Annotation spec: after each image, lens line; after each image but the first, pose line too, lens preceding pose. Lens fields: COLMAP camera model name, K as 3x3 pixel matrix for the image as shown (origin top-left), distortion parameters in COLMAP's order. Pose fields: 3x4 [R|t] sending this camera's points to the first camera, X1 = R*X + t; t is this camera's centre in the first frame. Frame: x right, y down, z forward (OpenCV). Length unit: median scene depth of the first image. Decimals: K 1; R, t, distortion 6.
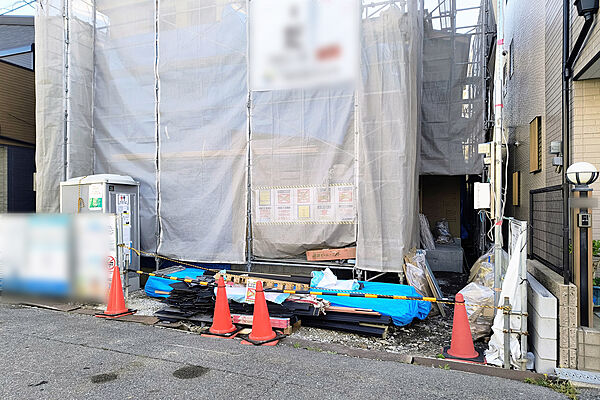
lens RADIAL K [[356.4, 0, 300.0], [0, 356.4, 200.0], [0, 0, 1]] dist [0.021020, -0.002244]
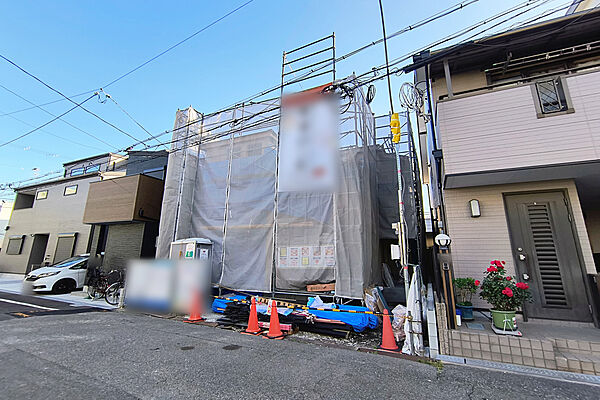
lens RADIAL K [[251.8, 0, 300.0], [0, 251.8, 200.0], [0, 0, 1]] dist [-0.000411, 0.000102]
pose [[0.995347, -0.010085, -0.095831, 0.111644], [-0.010468, 0.977307, -0.211571, 0.003859], [0.095790, 0.211589, 0.972653, -0.245006]]
